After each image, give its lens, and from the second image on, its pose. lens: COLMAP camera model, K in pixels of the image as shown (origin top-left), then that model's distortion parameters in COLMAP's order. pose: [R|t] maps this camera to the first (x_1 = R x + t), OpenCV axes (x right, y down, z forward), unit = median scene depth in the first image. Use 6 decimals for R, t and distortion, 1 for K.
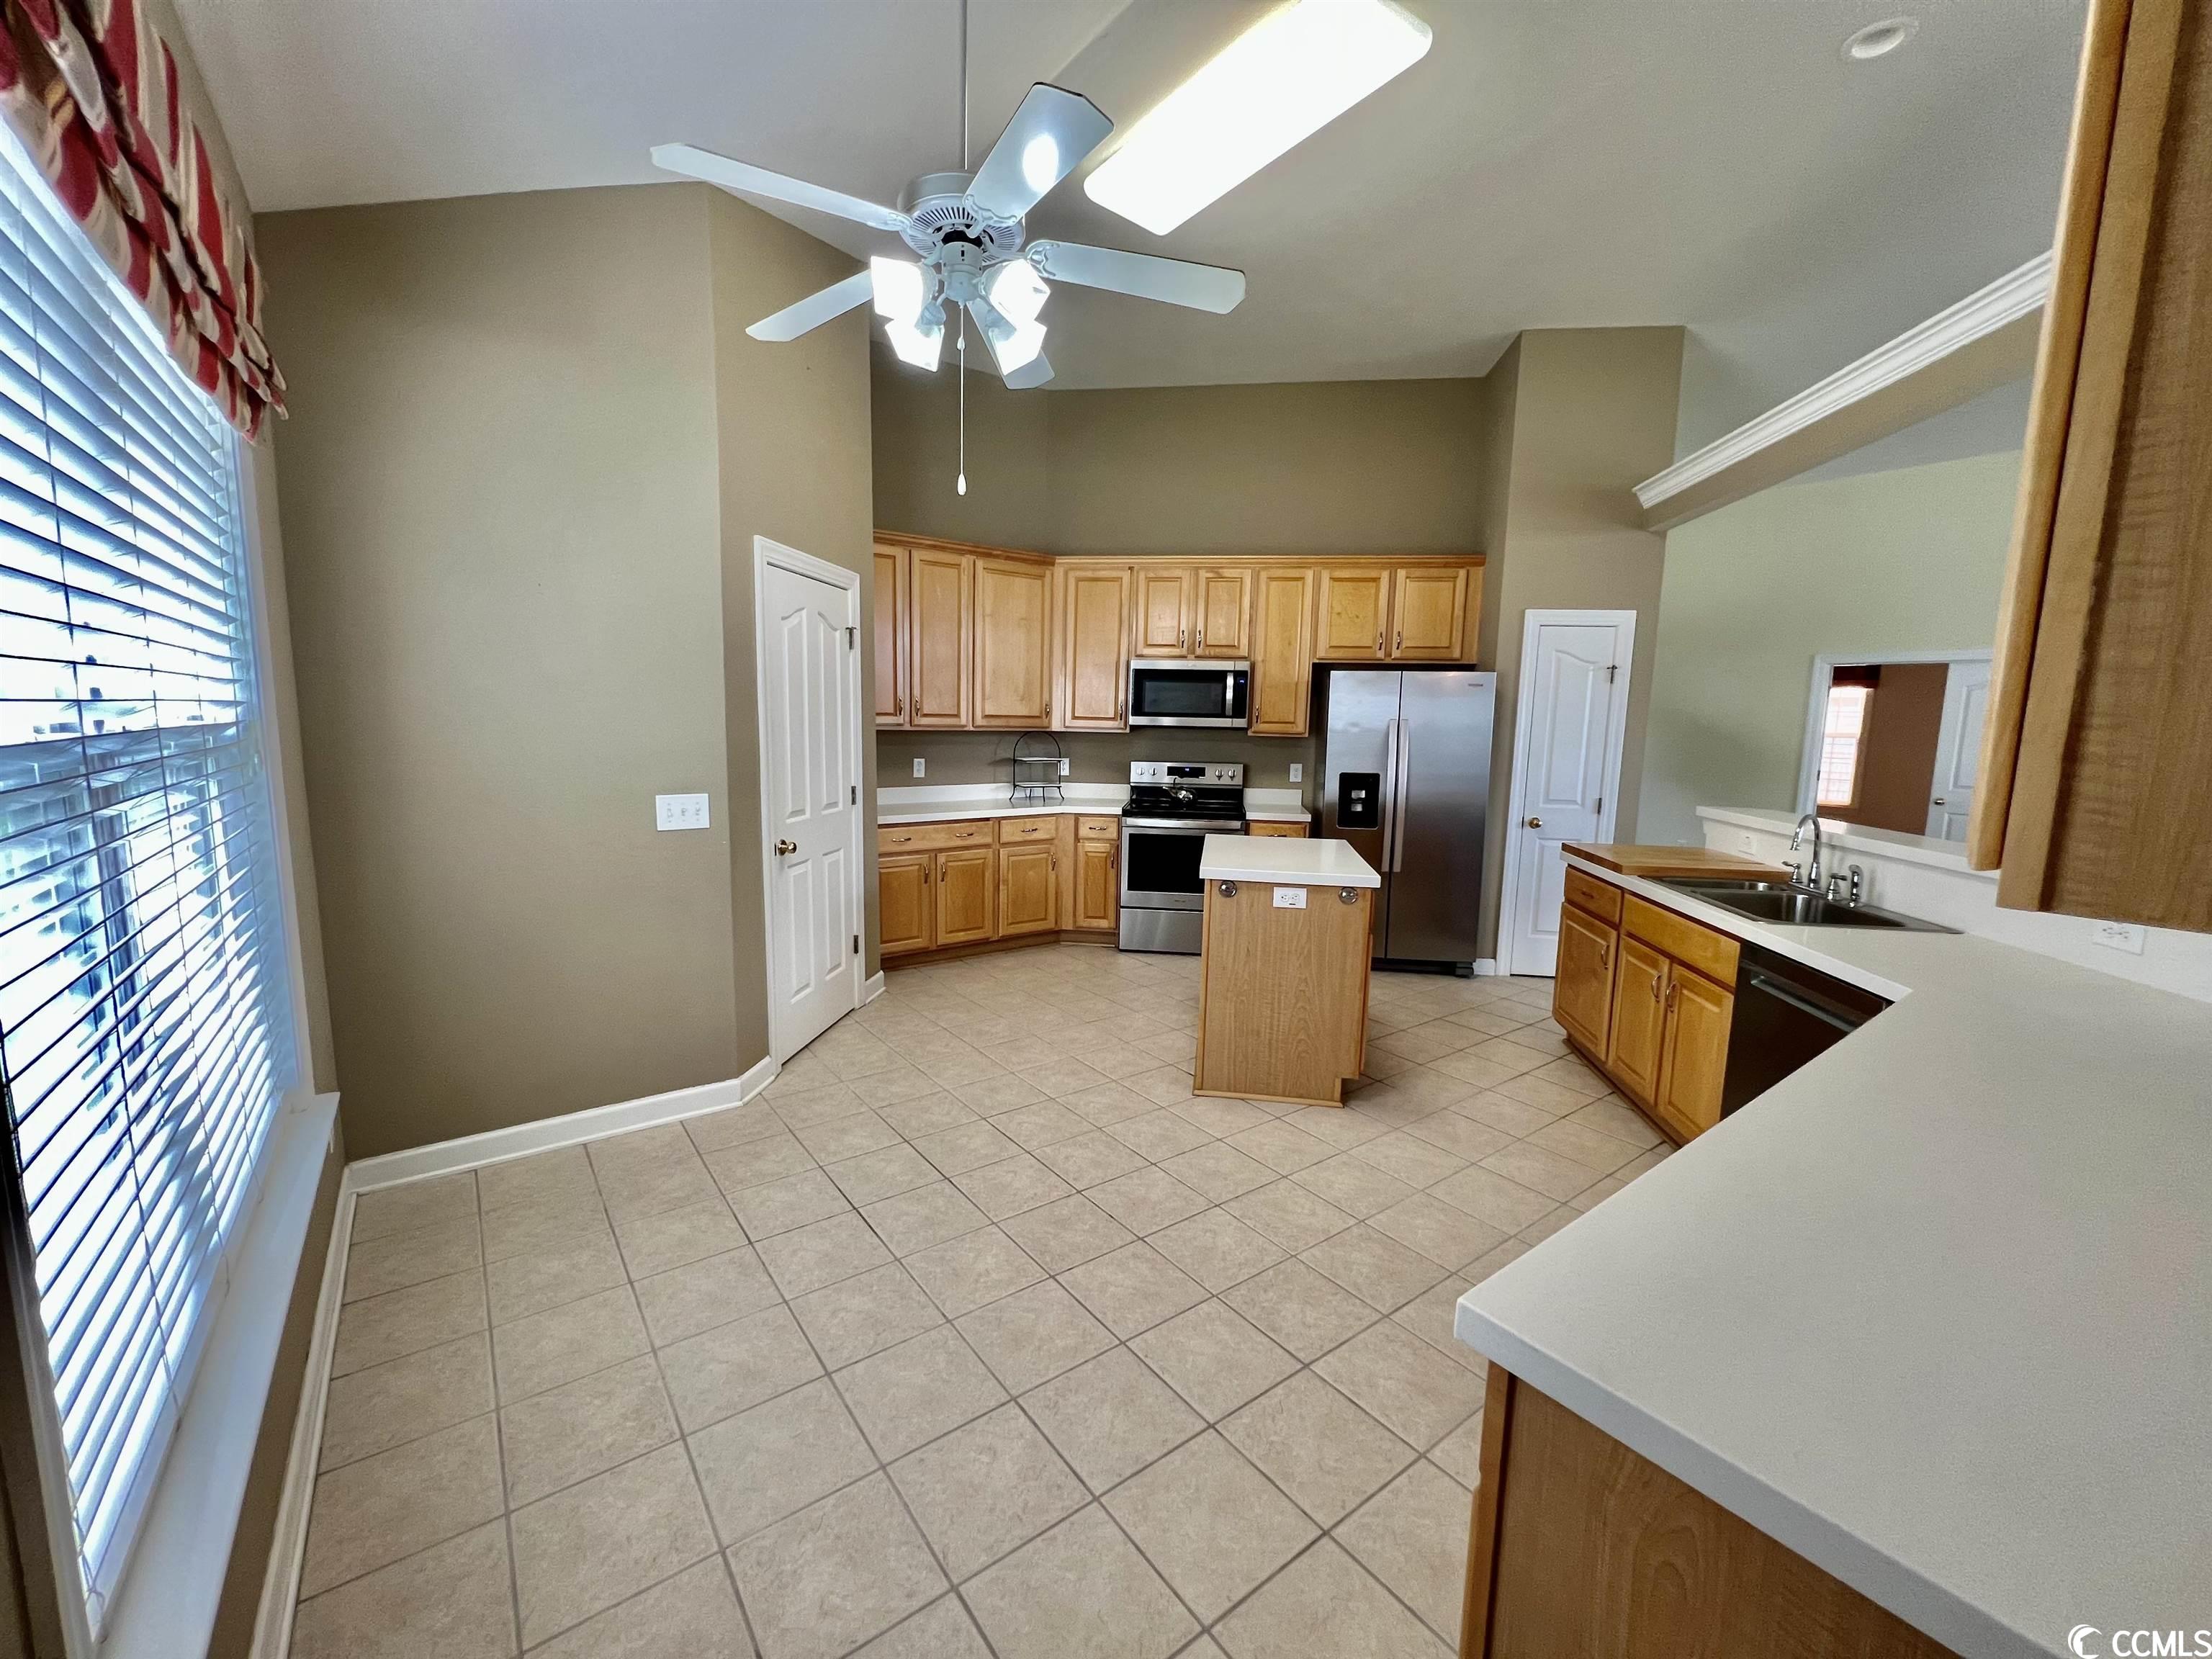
lens RADIAL K [[895.0, 0, 1088.0], [0, 895.0, 822.1], [0, 0, 1]] dist [0.005436, -0.000321]
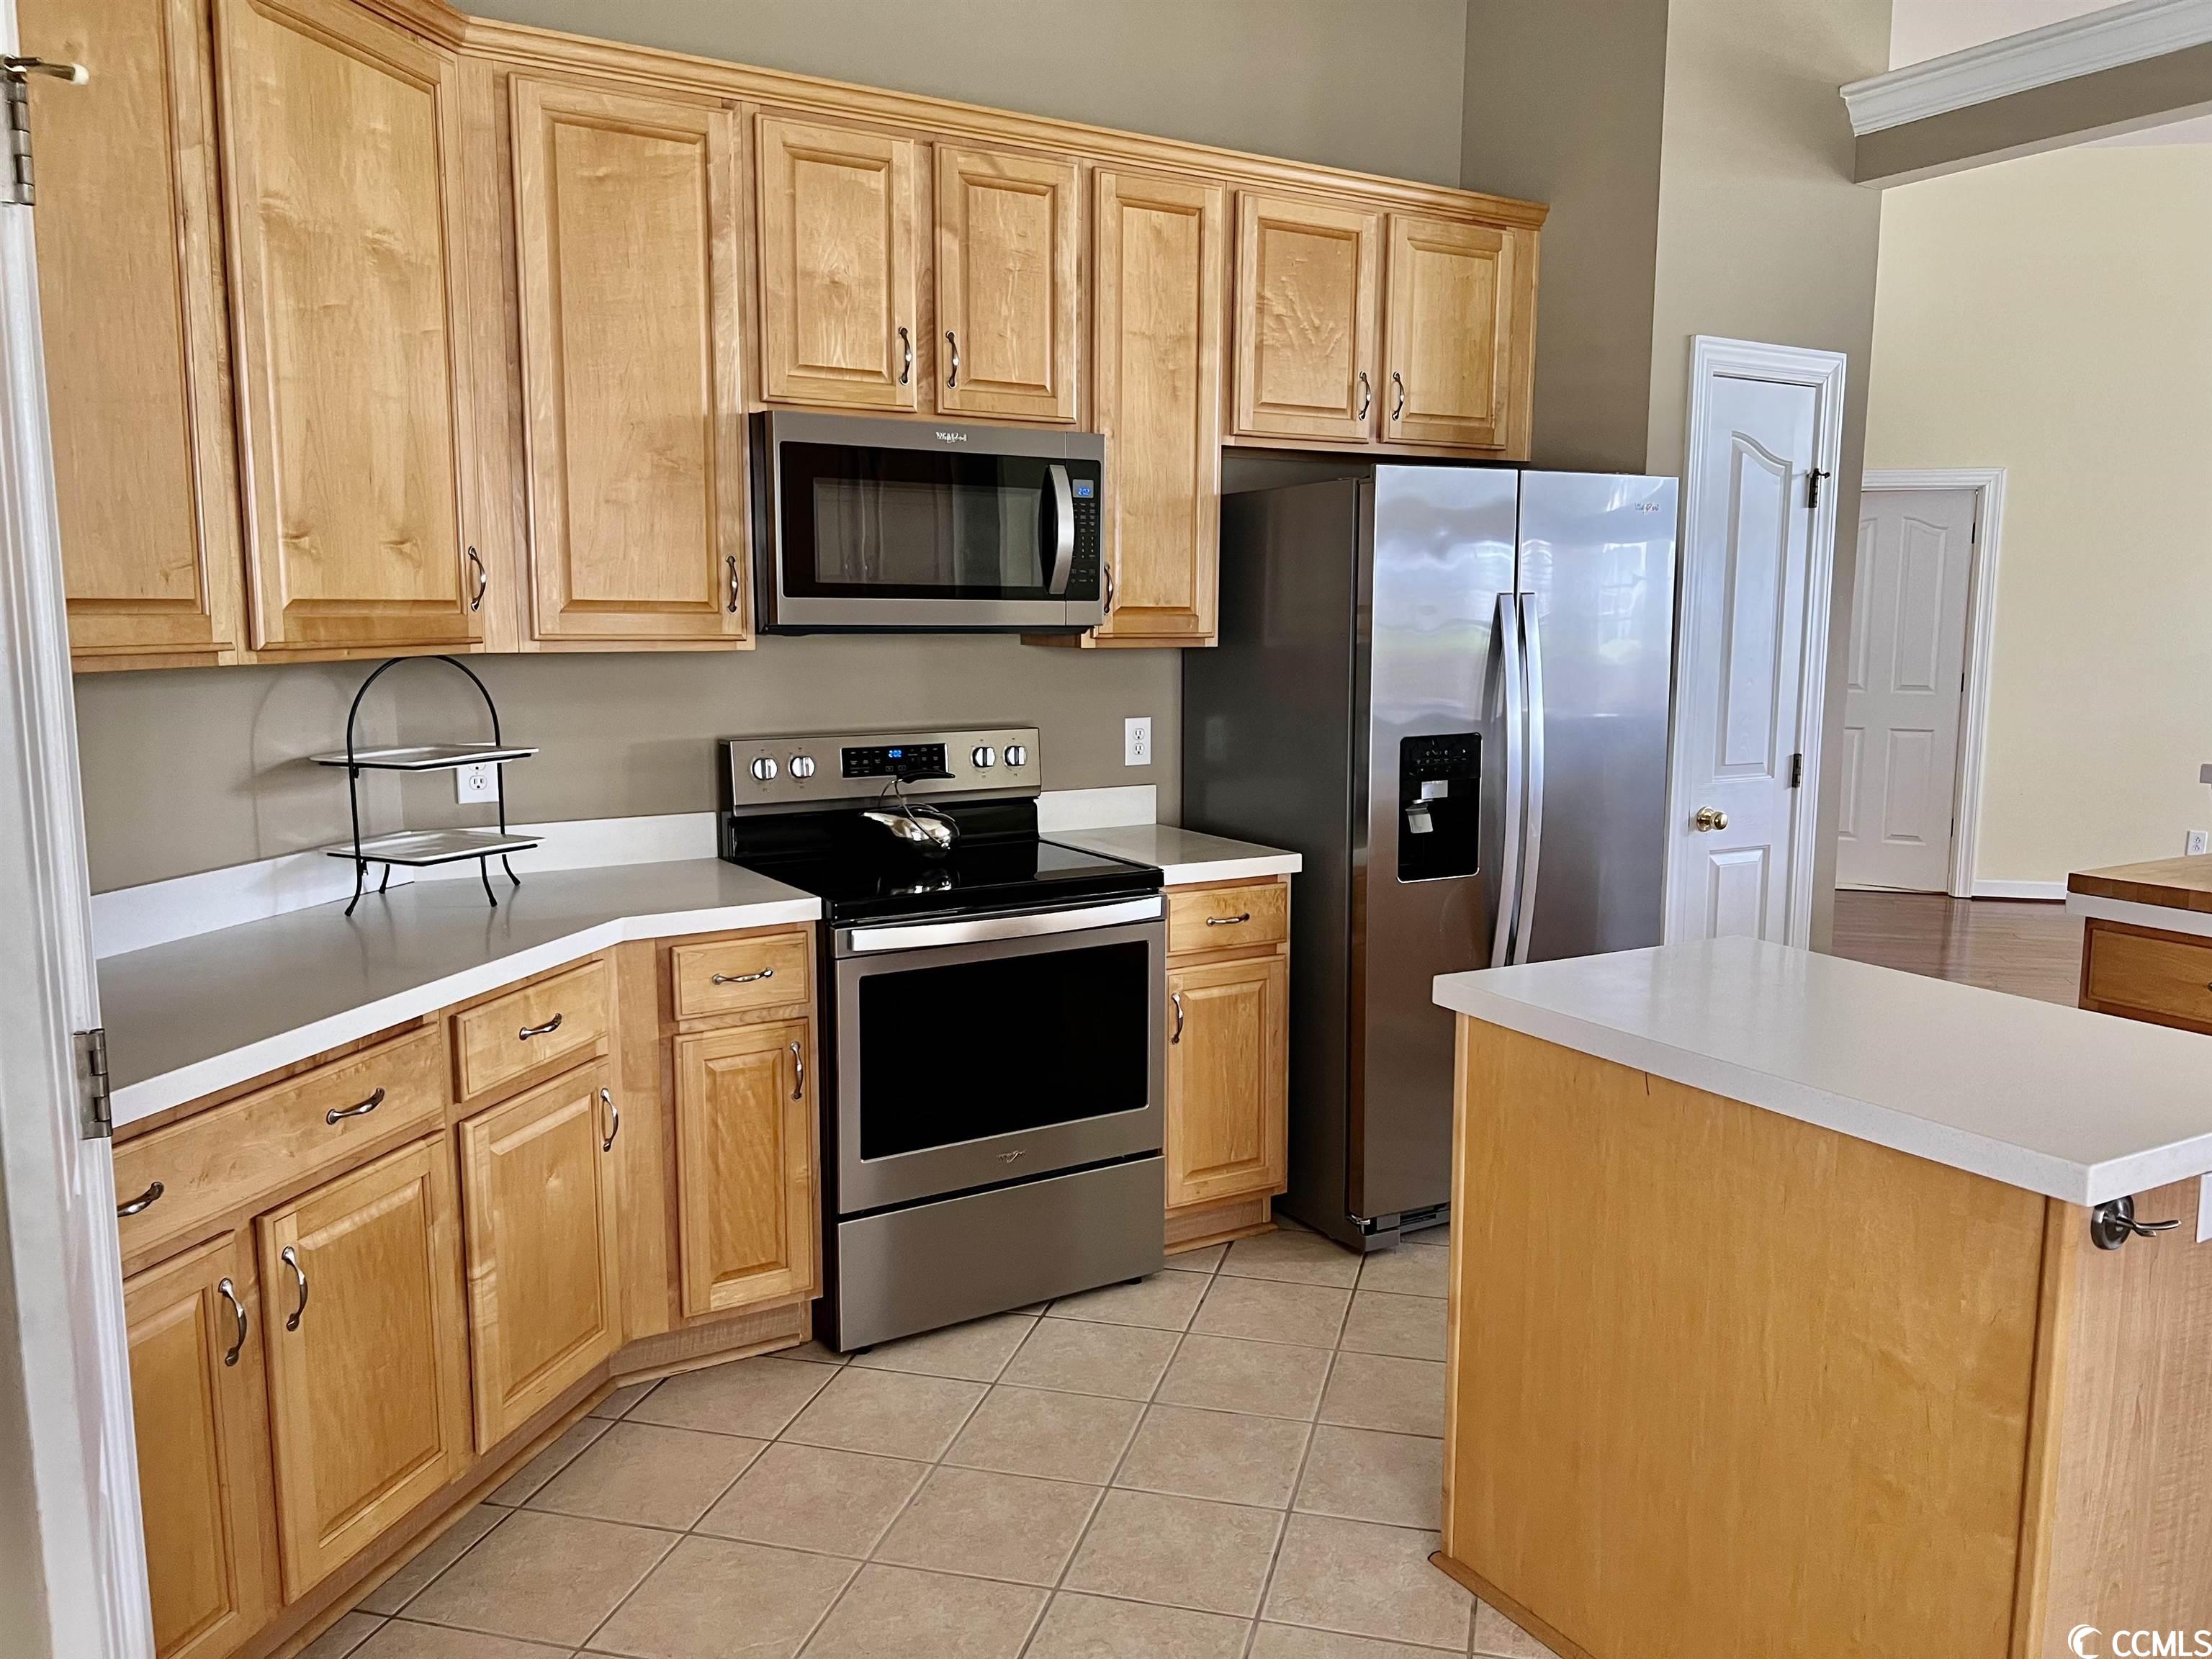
lens RADIAL K [[1655.5, 0, 1109.8], [0, 1655.5, 842.1], [0, 0, 1]] dist [0.014185, 0.002348]
pose [[0.772821, -0.111578, 0.624738, -0.255660], [0.092074, 0.993720, 0.063580, -0.067220], [-0.627909, 0.008386, 0.778242, 0.537404]]
